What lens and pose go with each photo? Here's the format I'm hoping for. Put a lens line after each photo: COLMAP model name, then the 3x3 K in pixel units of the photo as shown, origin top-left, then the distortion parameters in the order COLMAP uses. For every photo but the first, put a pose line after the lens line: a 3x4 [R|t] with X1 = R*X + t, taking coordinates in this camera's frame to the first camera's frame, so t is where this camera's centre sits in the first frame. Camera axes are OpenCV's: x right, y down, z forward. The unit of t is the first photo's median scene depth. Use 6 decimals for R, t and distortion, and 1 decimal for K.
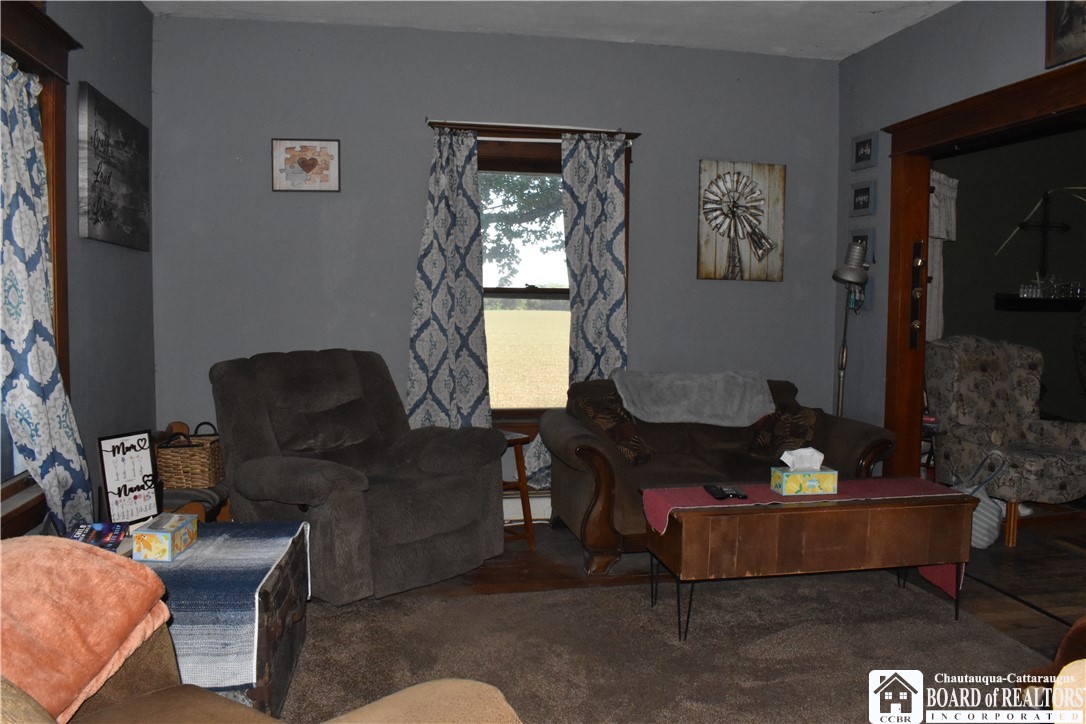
lens RADIAL K [[831.0, 0, 543.0], [0, 831.0, 362.0], [0, 0, 1]] dist [-0.073900, -0.003794]
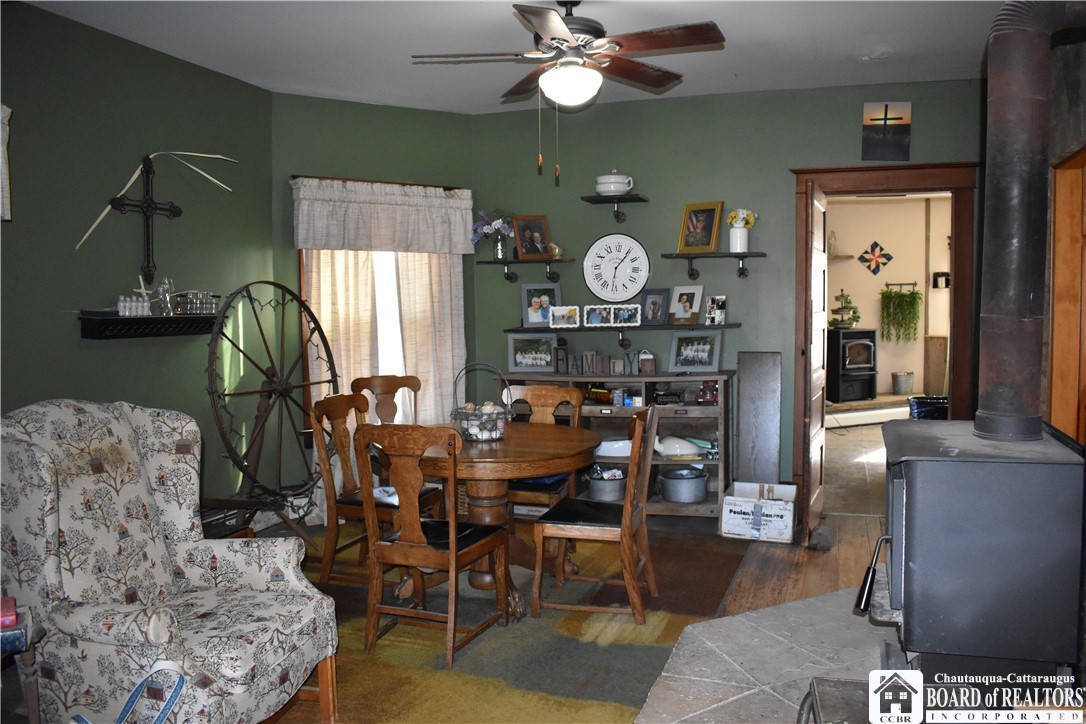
lens RADIAL K [[831.0, 0, 543.0], [0, 831.0, 362.0], [0, 0, 1]] dist [-0.073900, -0.003794]
pose [[0.477831, -0.067298, 0.875870, 0.239798], [0.073307, 0.996638, 0.036584, -0.055018], [-0.875388, 0.046727, 0.481158, 0.516371]]
